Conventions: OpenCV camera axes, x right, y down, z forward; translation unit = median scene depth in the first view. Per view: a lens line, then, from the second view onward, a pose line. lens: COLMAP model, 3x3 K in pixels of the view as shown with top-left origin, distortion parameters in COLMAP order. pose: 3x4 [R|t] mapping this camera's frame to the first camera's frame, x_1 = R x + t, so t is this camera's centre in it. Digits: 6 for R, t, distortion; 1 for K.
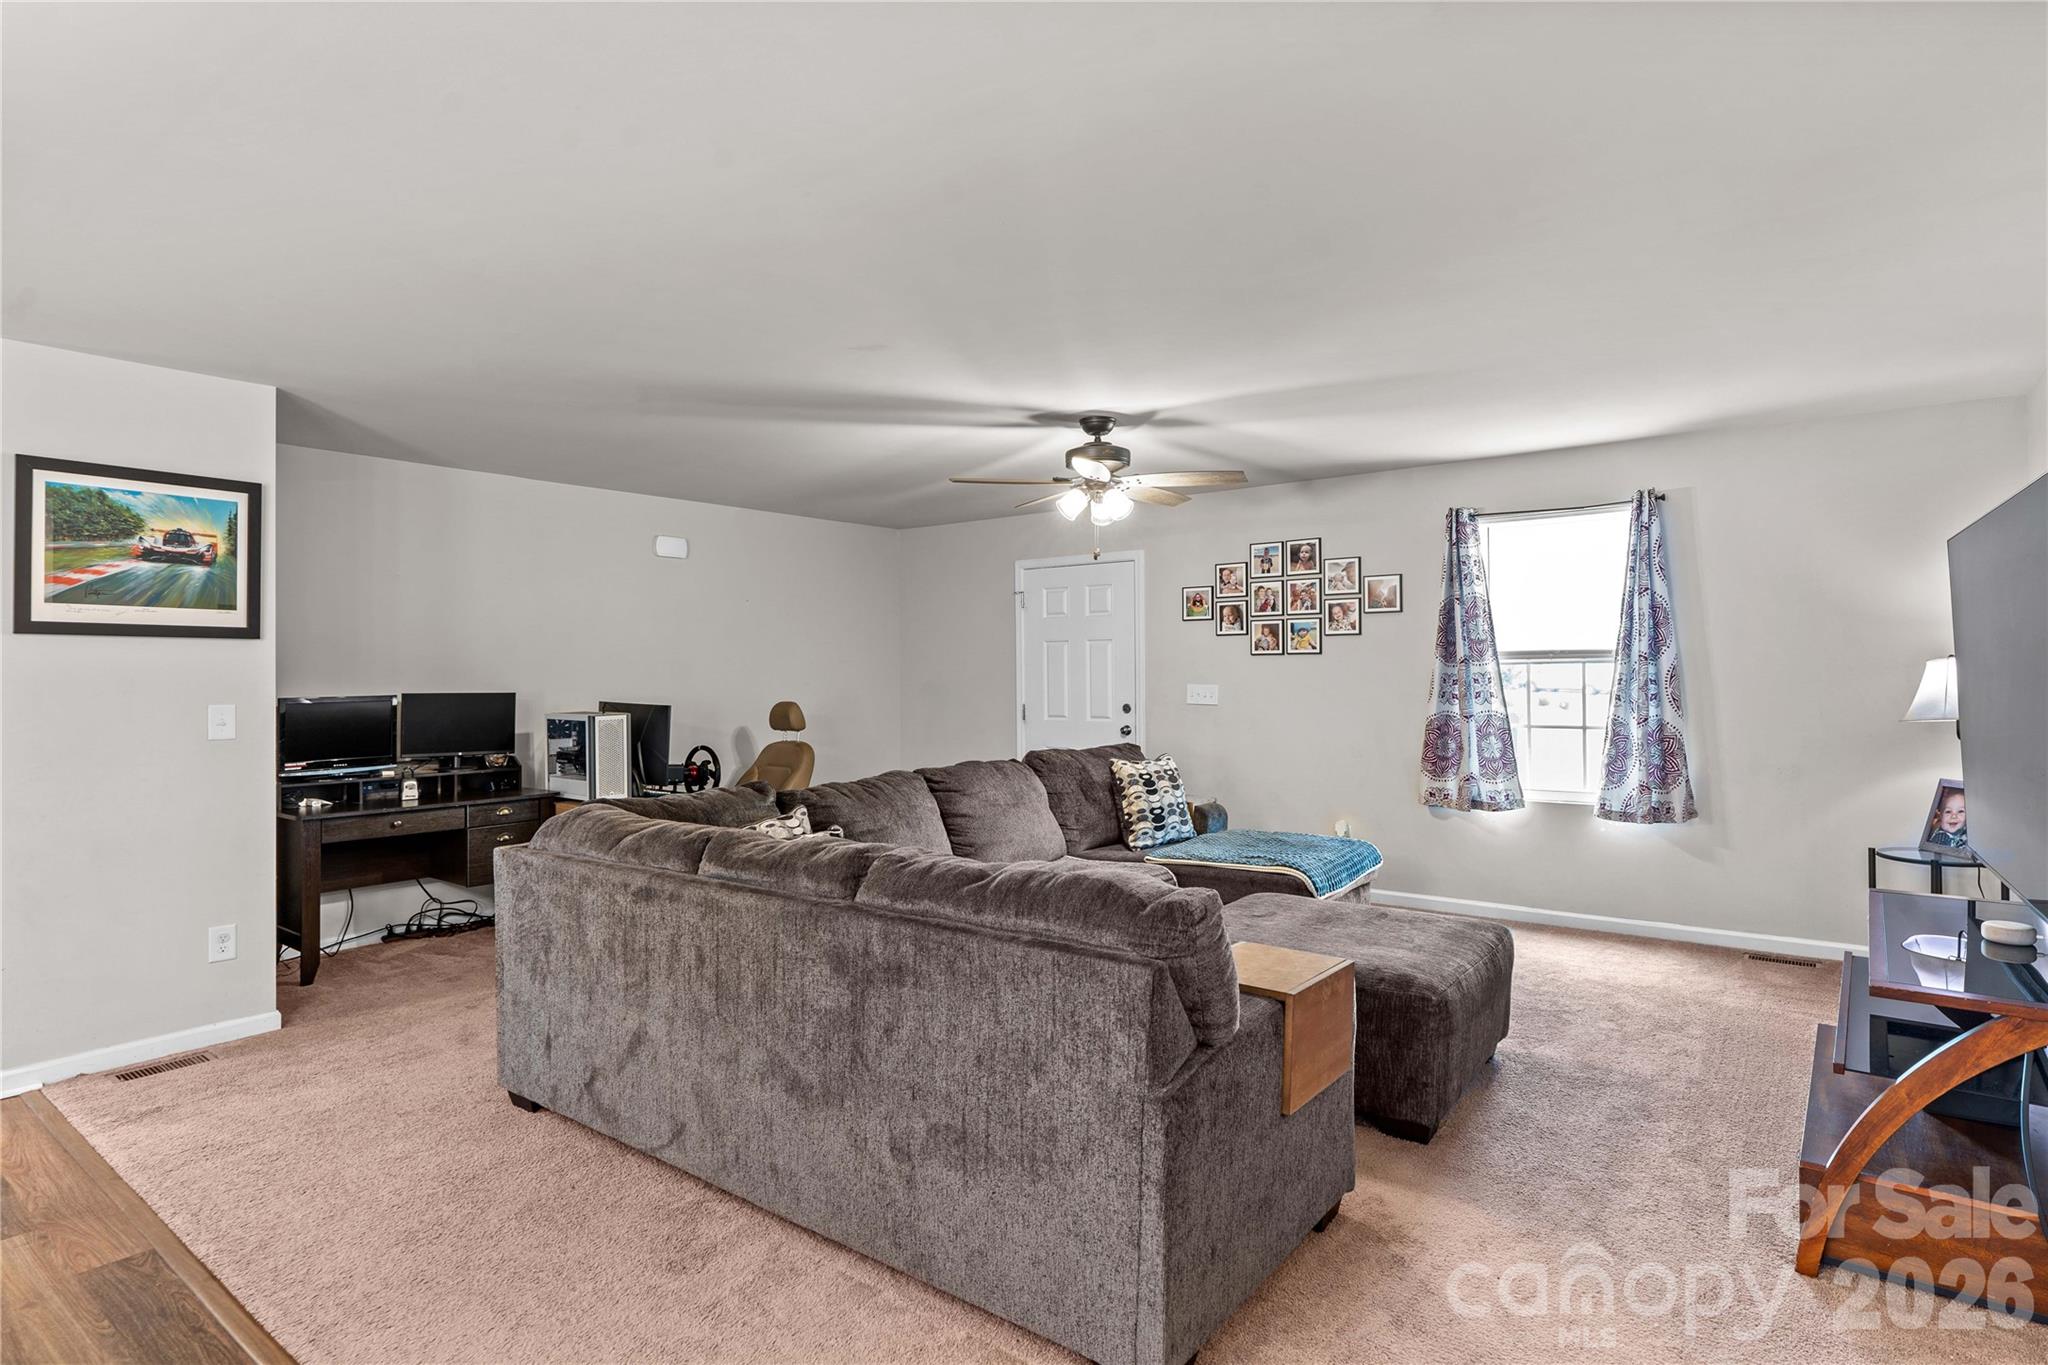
lens RADIAL K [[1069.3, 0, 1013.0], [0, 1069.3, 667.2], [0, 0, 1]] dist [-0.008914, 0.002761]
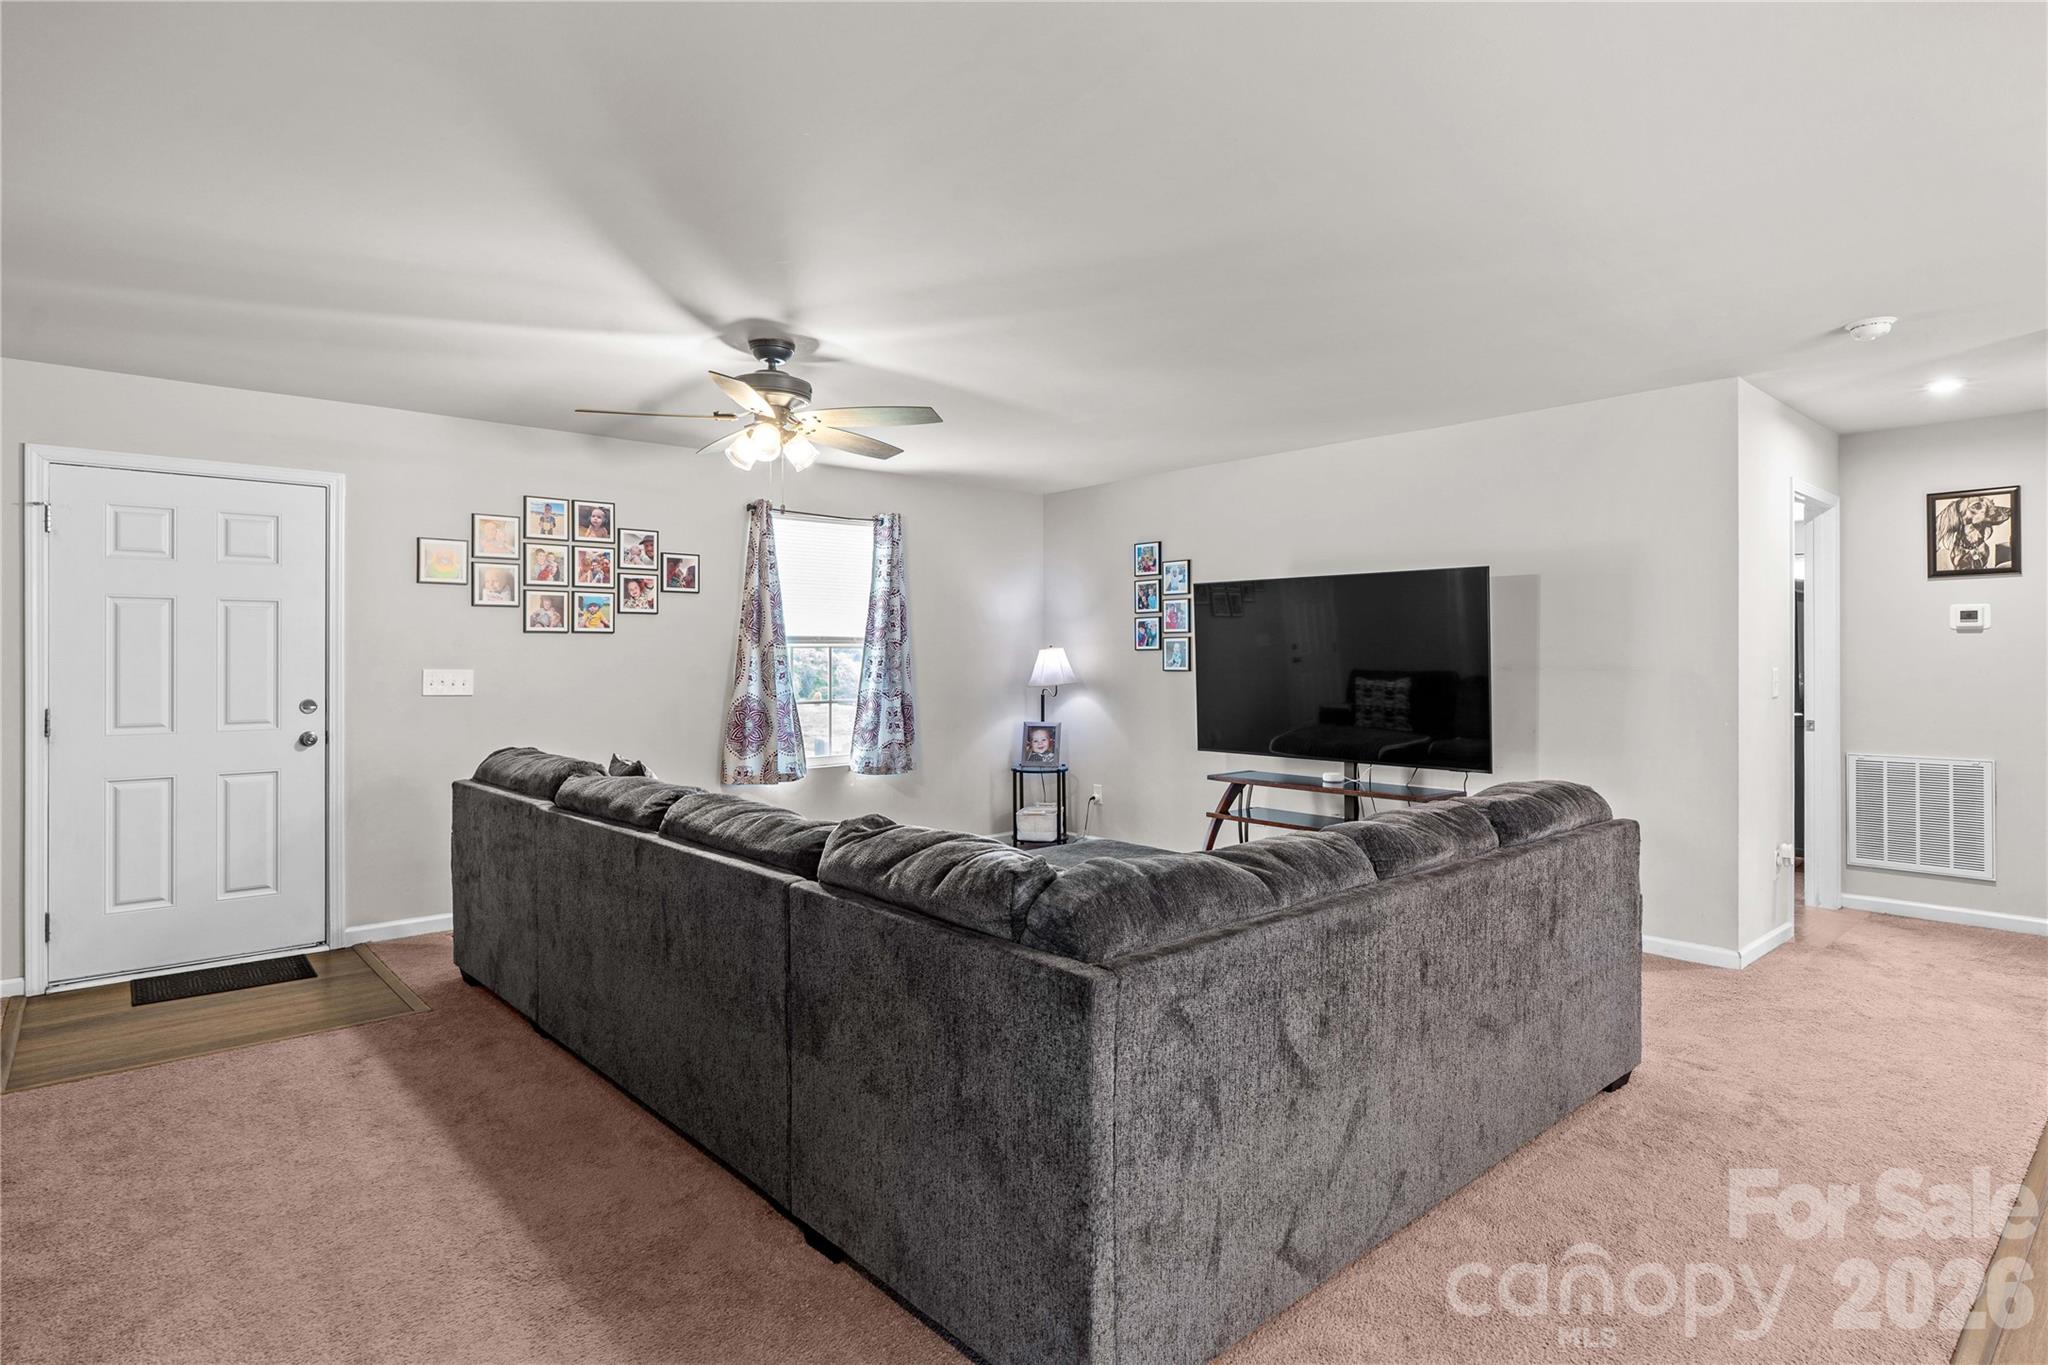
lens RADIAL K [[1069.3, 0, 1020.4], [0, 1069.3, 664.4], [0, 0, 1]] dist [-0.008914, 0.002761]
pose [[0.188295, -0.000499, 0.982112, -0.633764], [-0.005577, 0.999983, 0.001578, 0.012128], [-0.982097, -0.005774, 0.188290, 0.601127]]
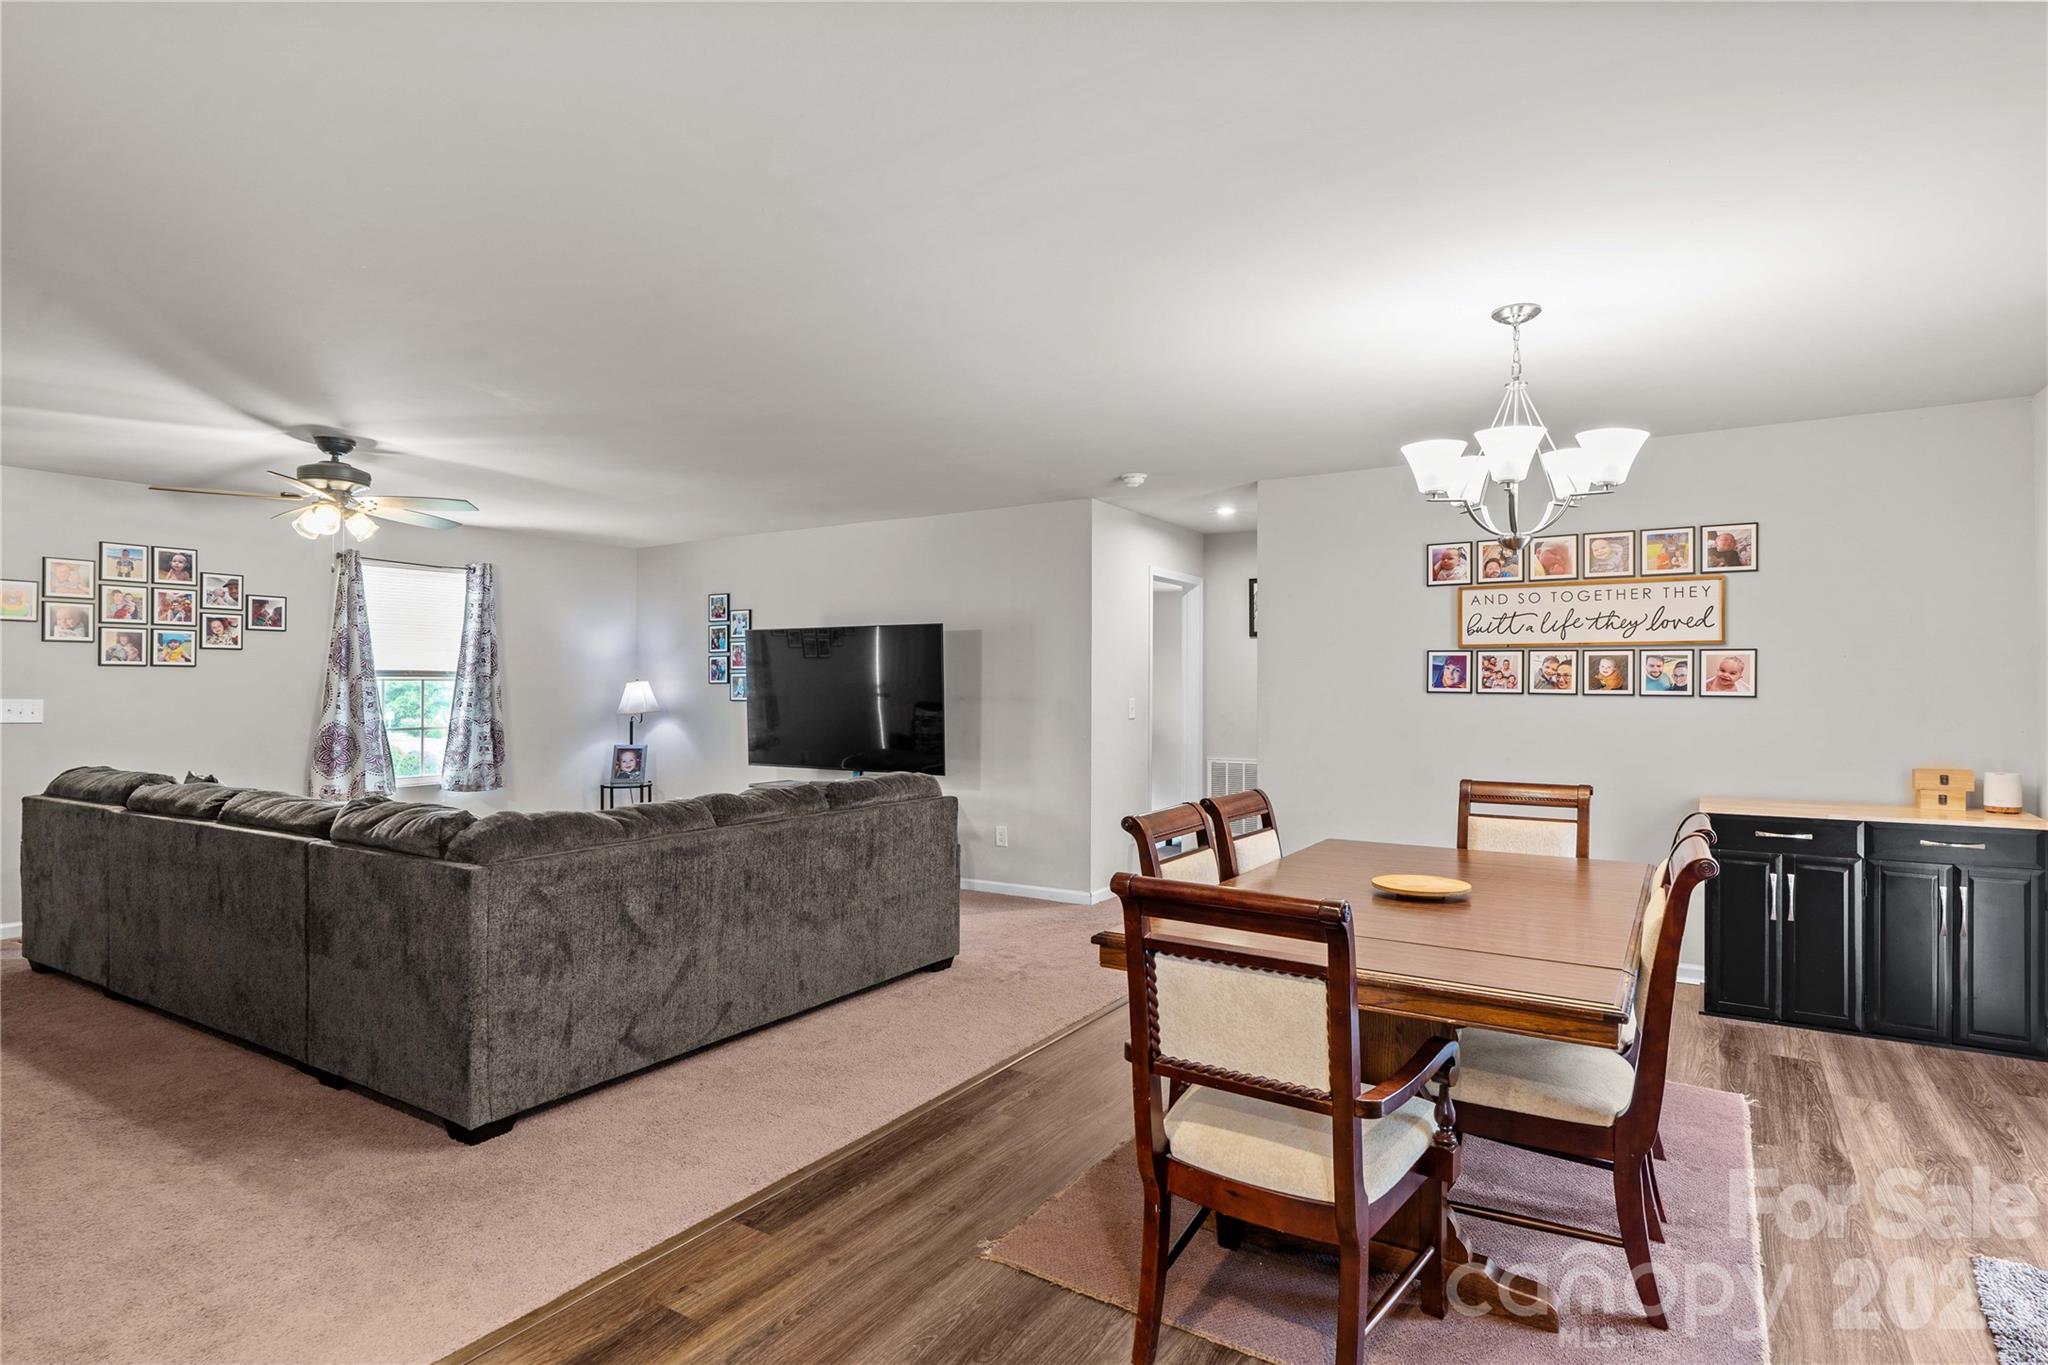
lens RADIAL K [[1069.3, 0, 1017.0], [0, 1069.3, 684.3], [0, 0, 1]] dist [-0.008914, 0.002761]
pose [[-0.086434, 0.010209, 0.996205, -0.919680], [-0.006481, 0.999921, -0.010810, 0.011276], [-0.996237, -0.007390, -0.086361, 0.393188]]
